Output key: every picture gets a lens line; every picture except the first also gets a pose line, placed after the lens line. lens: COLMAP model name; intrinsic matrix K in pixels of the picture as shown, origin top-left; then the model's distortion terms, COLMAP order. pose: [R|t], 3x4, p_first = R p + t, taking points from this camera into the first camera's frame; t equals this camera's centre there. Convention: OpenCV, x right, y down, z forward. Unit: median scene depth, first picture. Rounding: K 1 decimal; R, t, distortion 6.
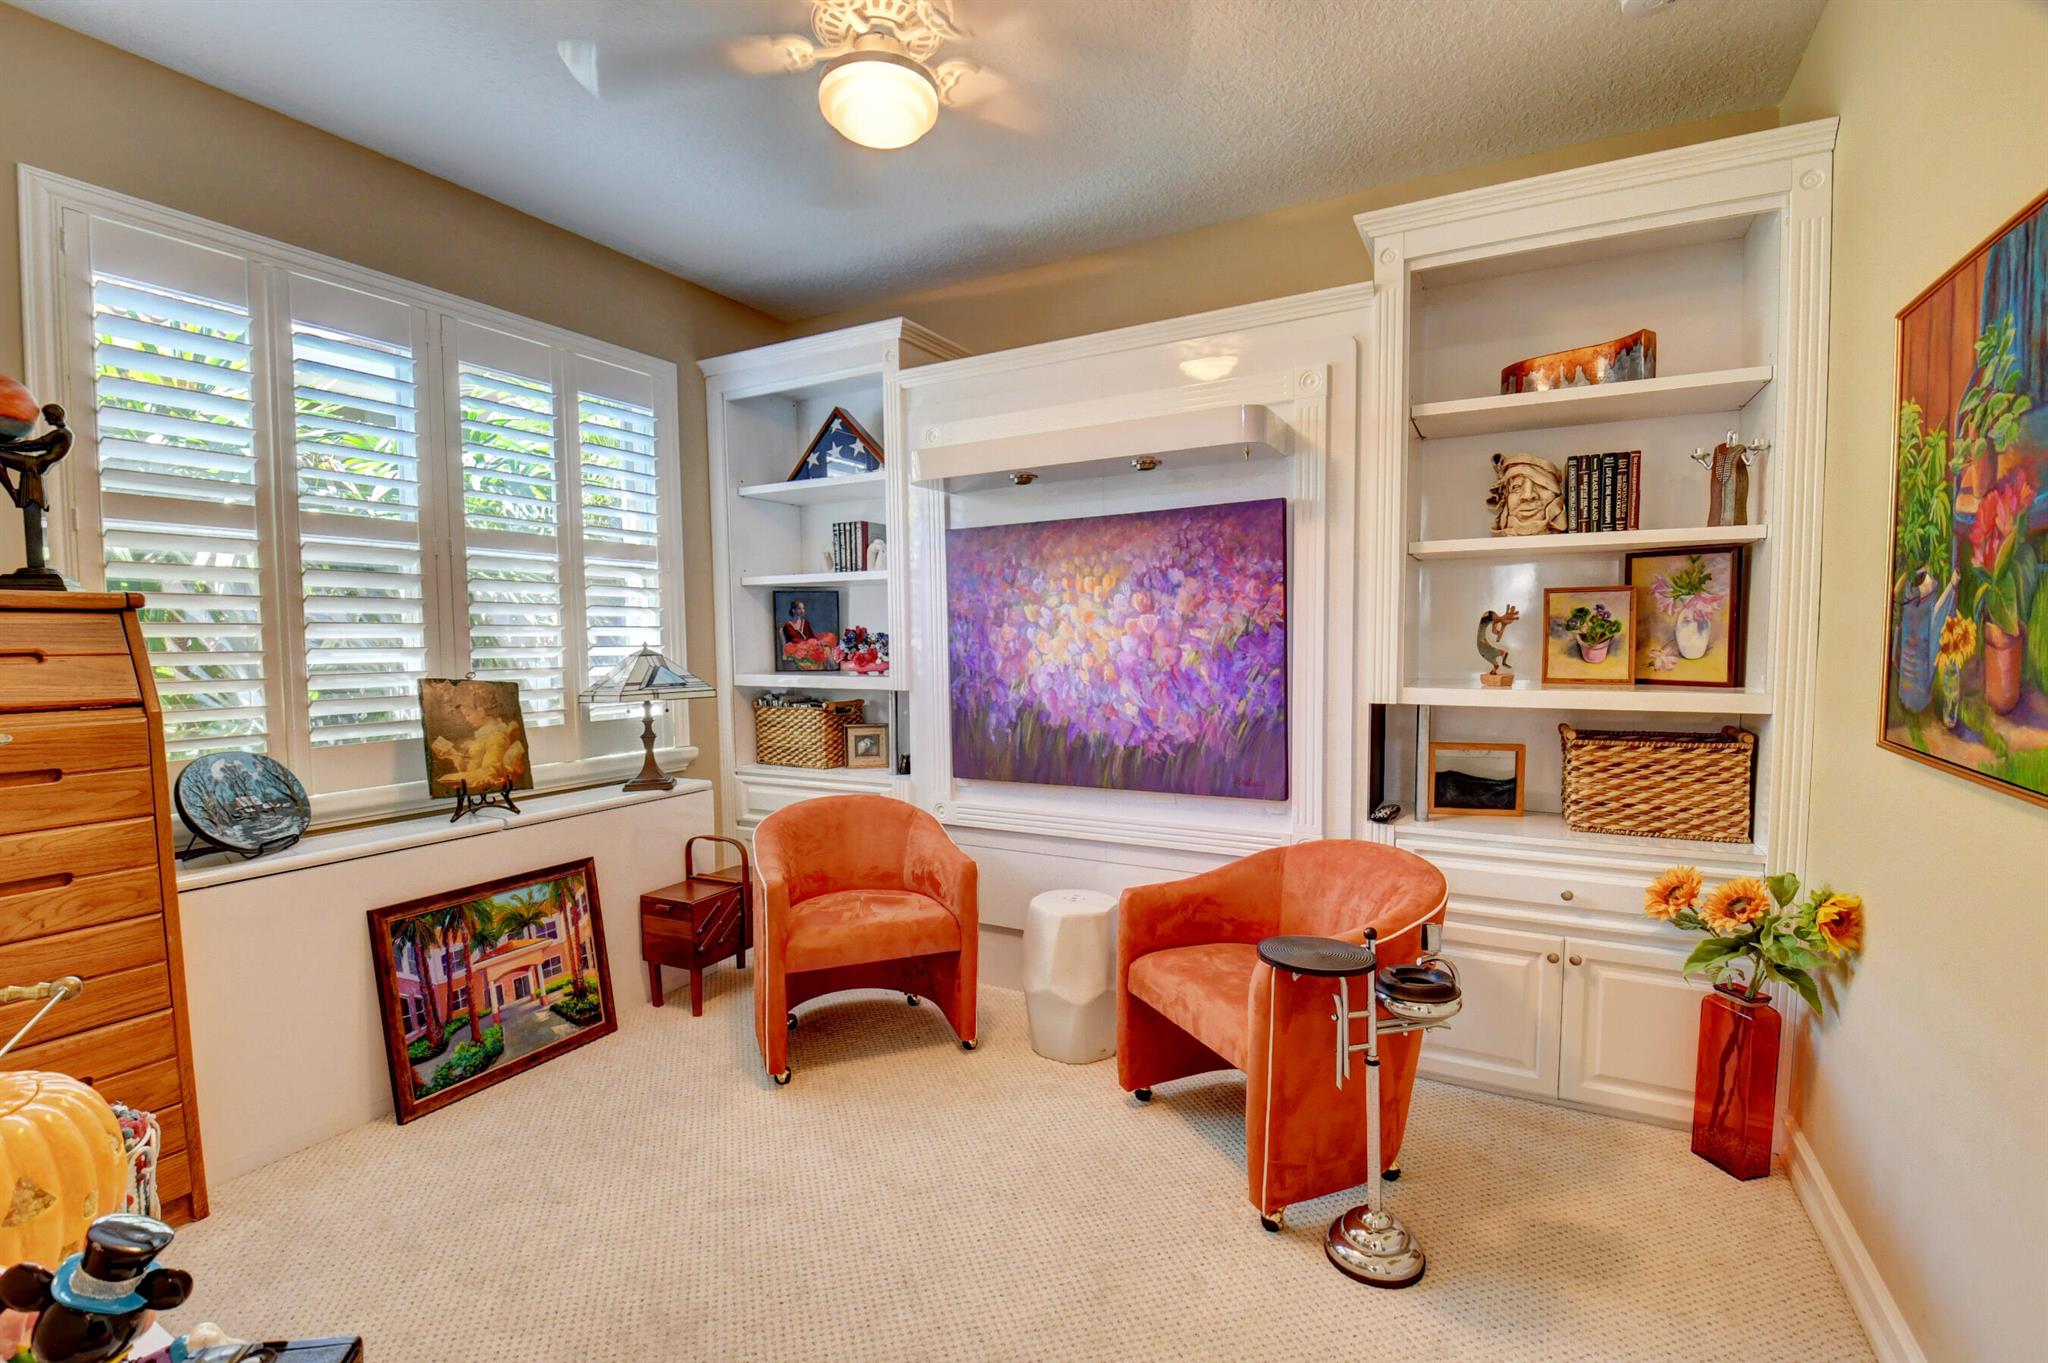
lens RADIAL K [[902.6, 0, 1019.9], [0, 902.6, 696.7], [0, 0, 1]] dist [0.010359, -0.019863]
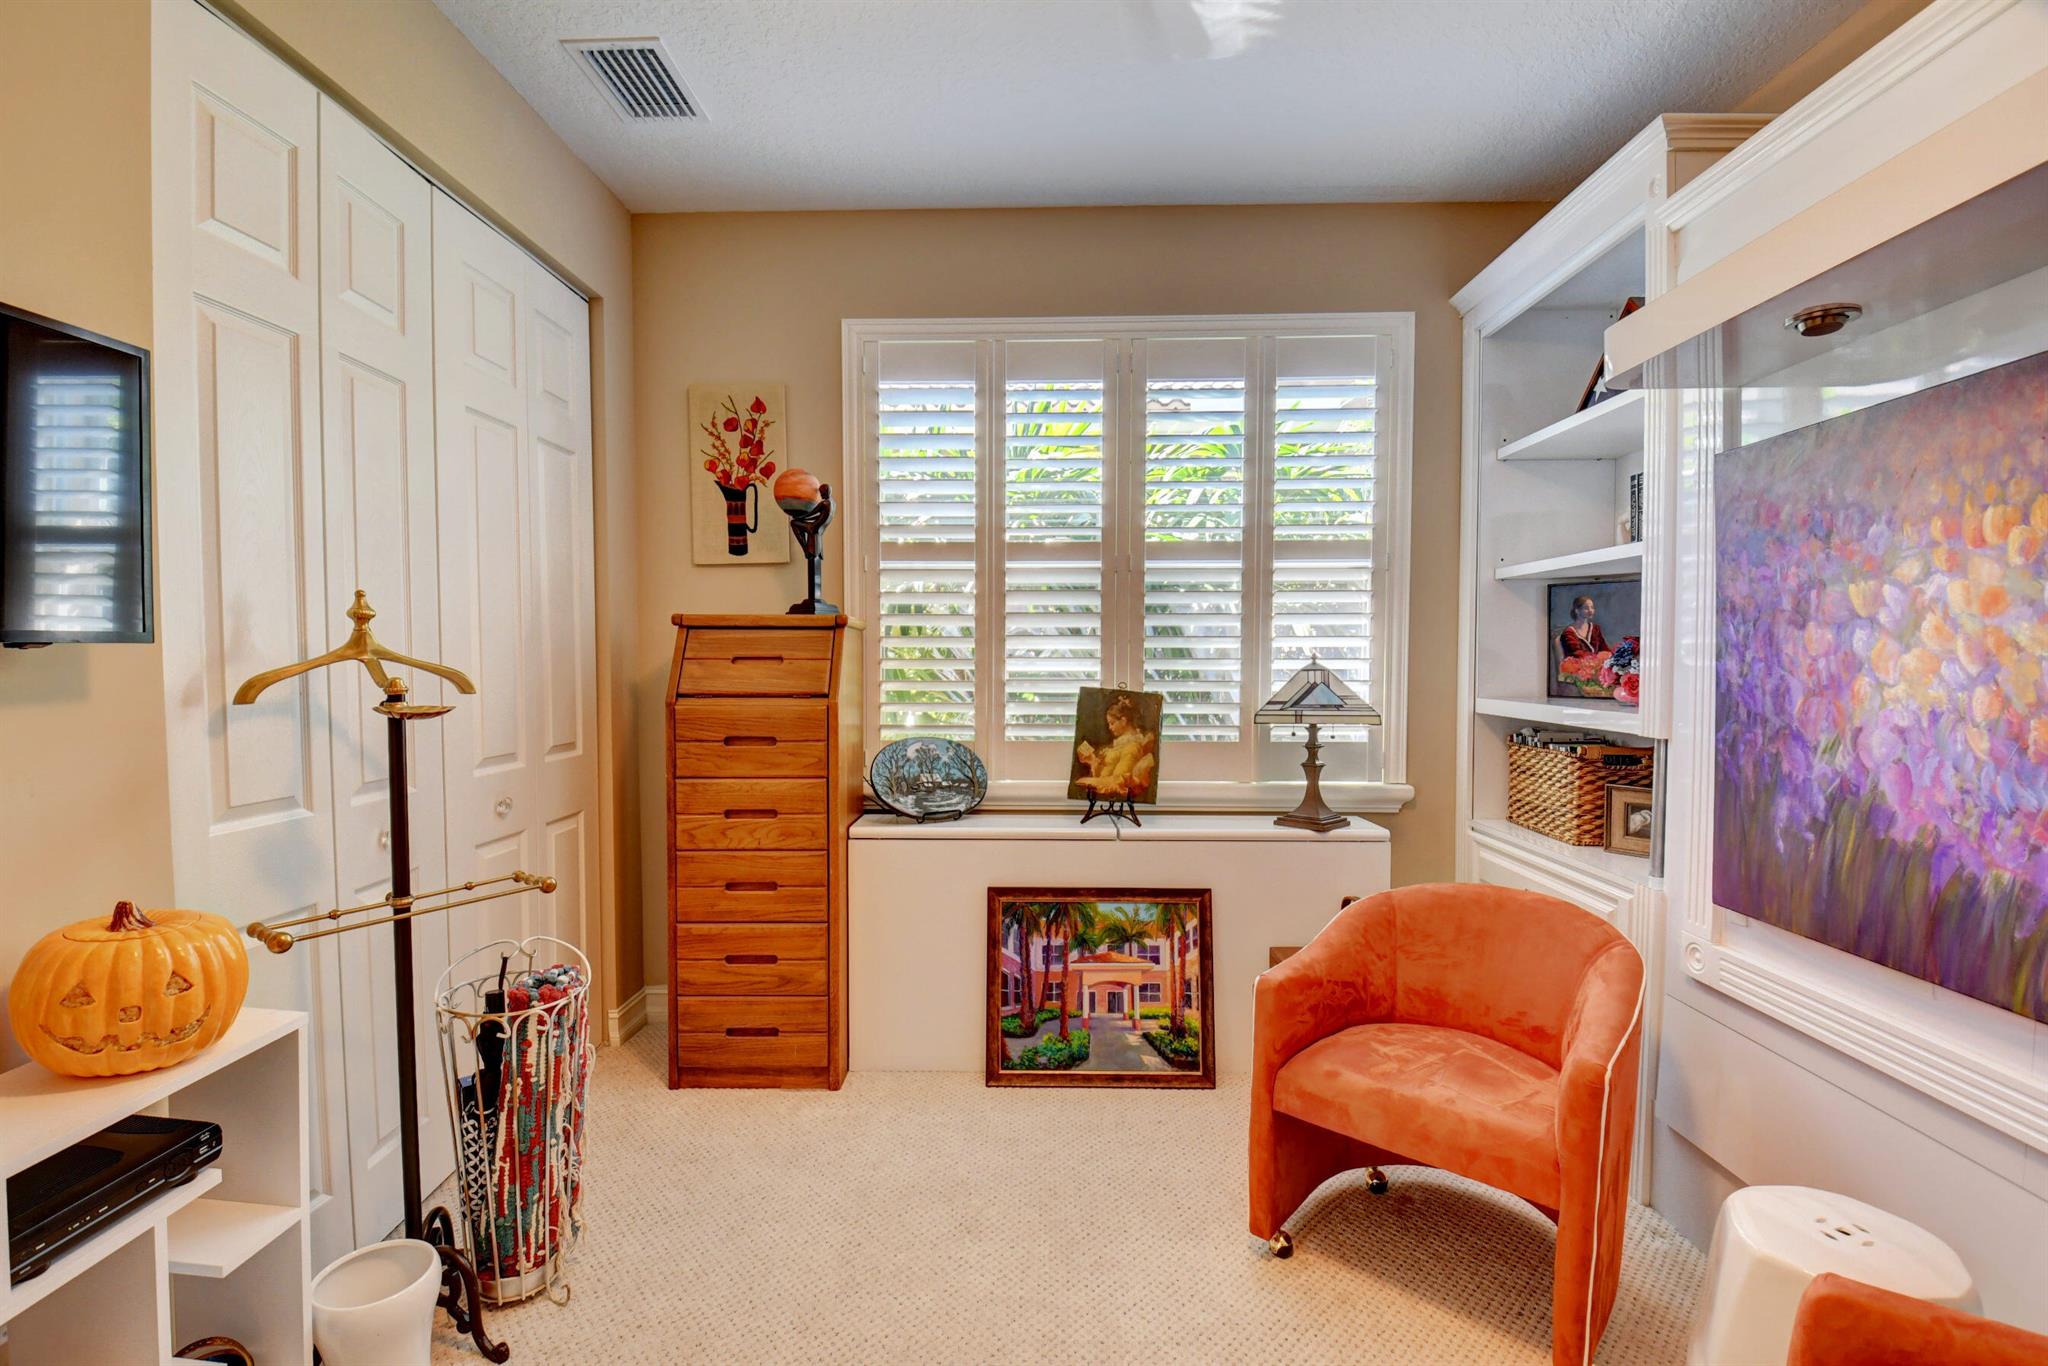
lens RADIAL K [[902.6, 0, 1019.9], [0, 902.6, 698.2], [0, 0, 1]] dist [0.010359, -0.019863]
pose [[0.453984, 0.049440, -0.889637, 0.257953], [-0.061459, 0.997819, 0.024089, -0.026684], [0.888888, 0.043740, 0.456032, 0.434129]]
